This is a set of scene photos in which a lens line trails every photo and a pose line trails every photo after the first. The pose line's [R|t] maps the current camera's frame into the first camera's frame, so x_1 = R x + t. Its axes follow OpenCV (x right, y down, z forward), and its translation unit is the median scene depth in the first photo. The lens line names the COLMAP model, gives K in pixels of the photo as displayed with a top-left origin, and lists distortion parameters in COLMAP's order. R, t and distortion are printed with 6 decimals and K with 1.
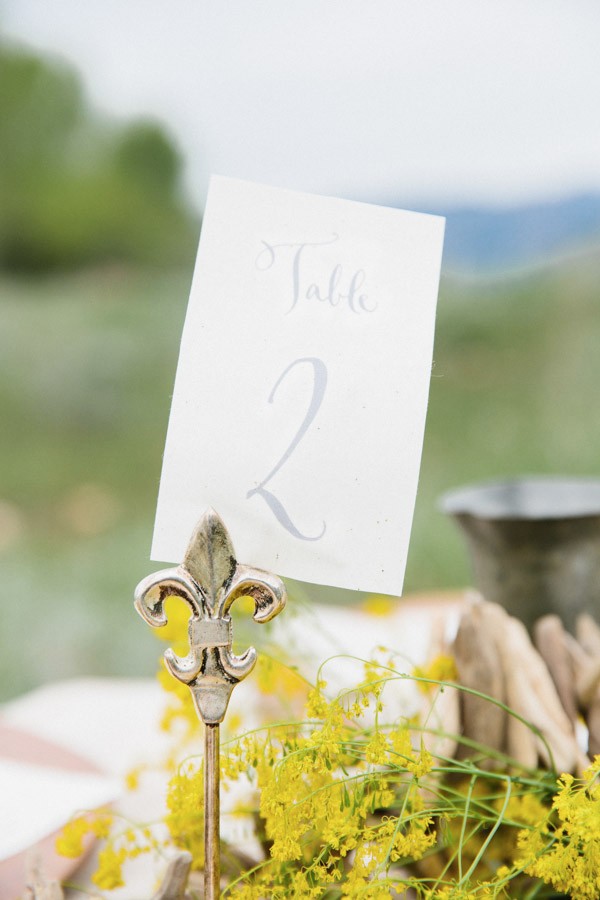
lens RADIAL K [[1763.3, 0, 300.0], [0, 1763.3, 450.0], [0, 0, 1]] dist [0.065918, 0.147028]
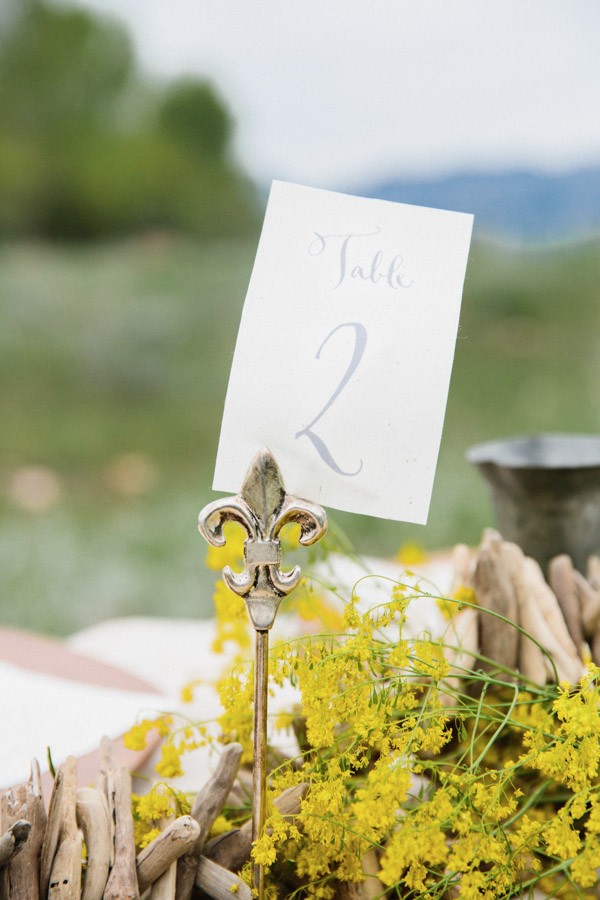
lens RADIAL K [[1802.4, 0, 239.1], [0, 1802.4, 451.5], [0, 0, 1]] dist [0.108362, 0.412832]
pose [[0.998103, 0.020960, -0.057884, 0.001992], [-0.019935, 0.999635, 0.018218, 0.013808], [0.058245, -0.017030, 0.998157, -0.194494]]
